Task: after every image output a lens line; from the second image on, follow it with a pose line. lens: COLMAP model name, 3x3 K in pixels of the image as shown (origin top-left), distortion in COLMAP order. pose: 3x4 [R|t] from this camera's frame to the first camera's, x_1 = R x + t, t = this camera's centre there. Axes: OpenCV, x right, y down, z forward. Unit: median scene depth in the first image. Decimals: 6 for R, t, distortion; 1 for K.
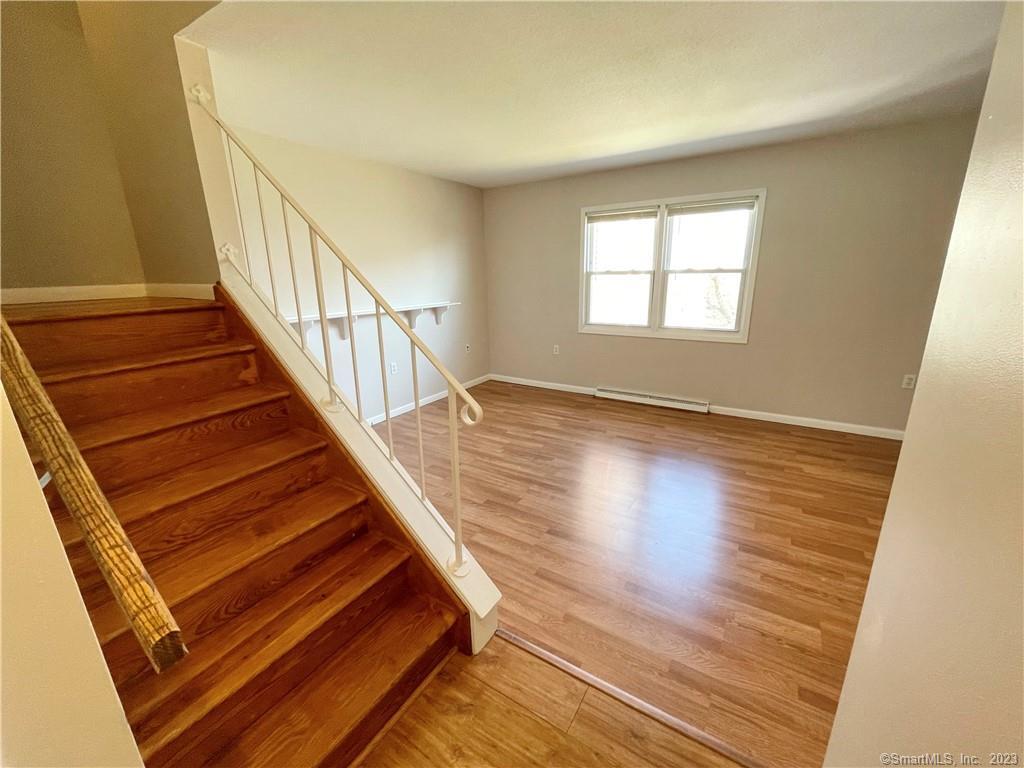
lens RADIAL K [[413.2, 0, 515.5], [0, 413.2, 385.8], [0, 0, 1]] dist [-0.001703, -0.000206]
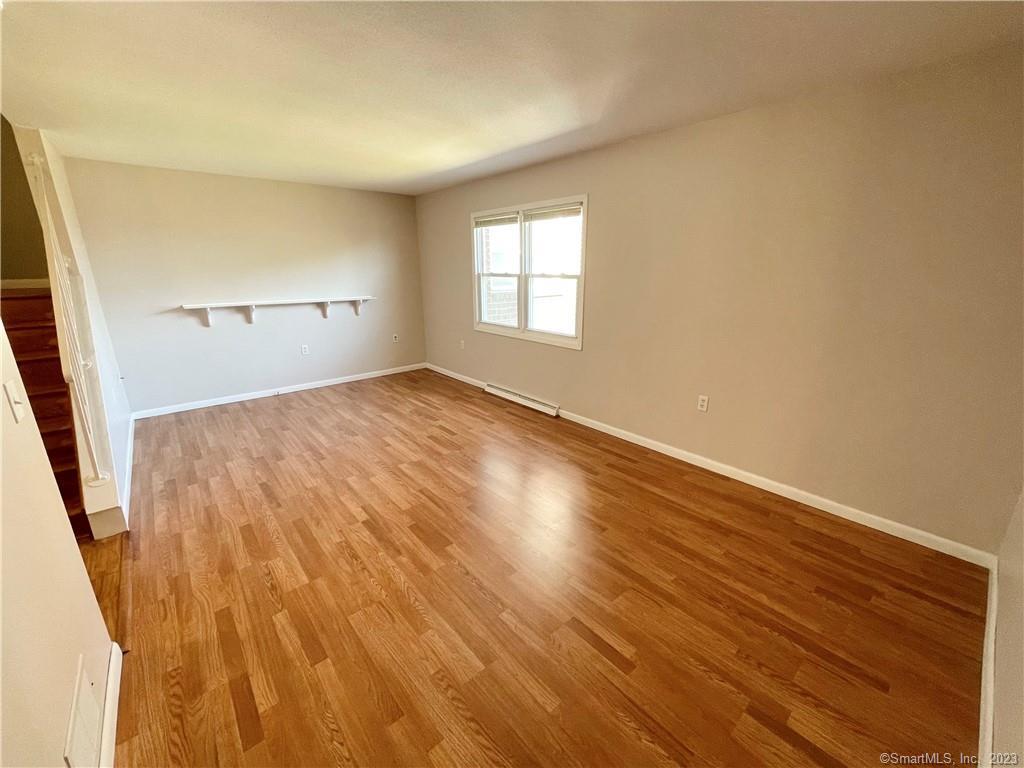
lens RADIAL K [[413.2, 0, 515.5], [0, 413.2, 385.8], [0, 0, 1]] dist [-0.001703, -0.000206]
pose [[0.957832, 0.096616, -0.270599, 0.663428], [-0.091826, 0.995313, 0.030337, -0.031910], [0.272262, -0.004210, 0.962214, -0.000851]]
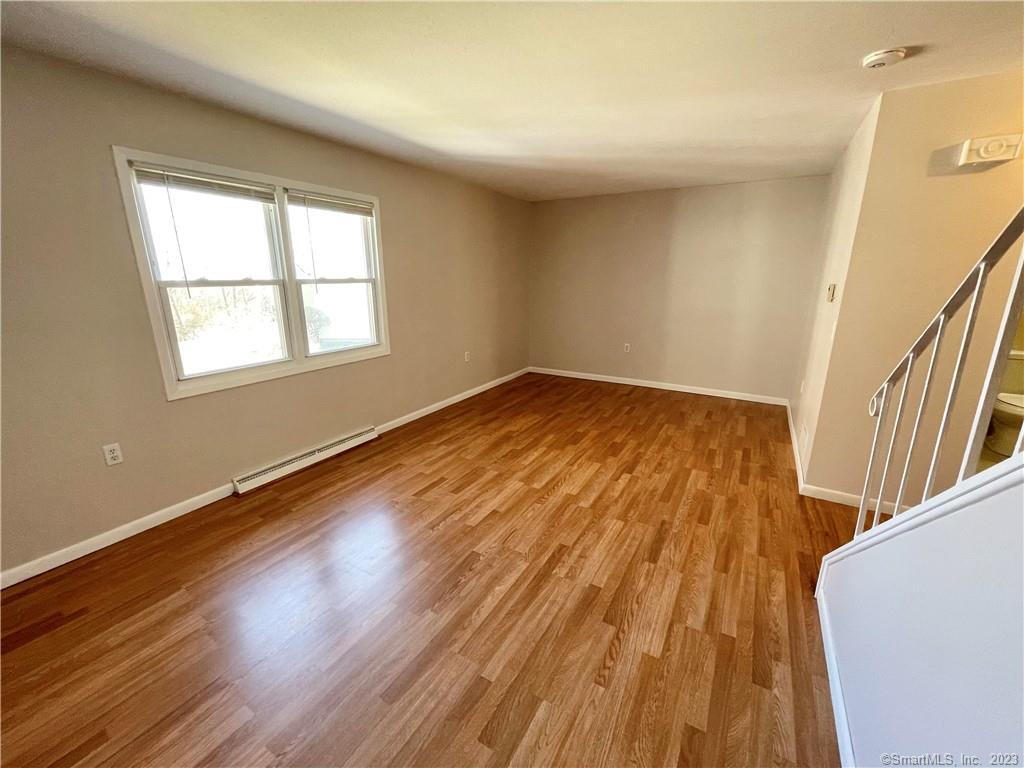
lens RADIAL K [[413.2, 0, 515.5], [0, 413.2, 385.8], [0, 0, 1]] dist [-0.001703, -0.000206]
pose [[-0.035976, -0.241381, 0.969763, -0.412413], [0.264577, 0.933465, 0.242161, -0.185077], [-0.963693, 0.265289, 0.030282, 0.679400]]
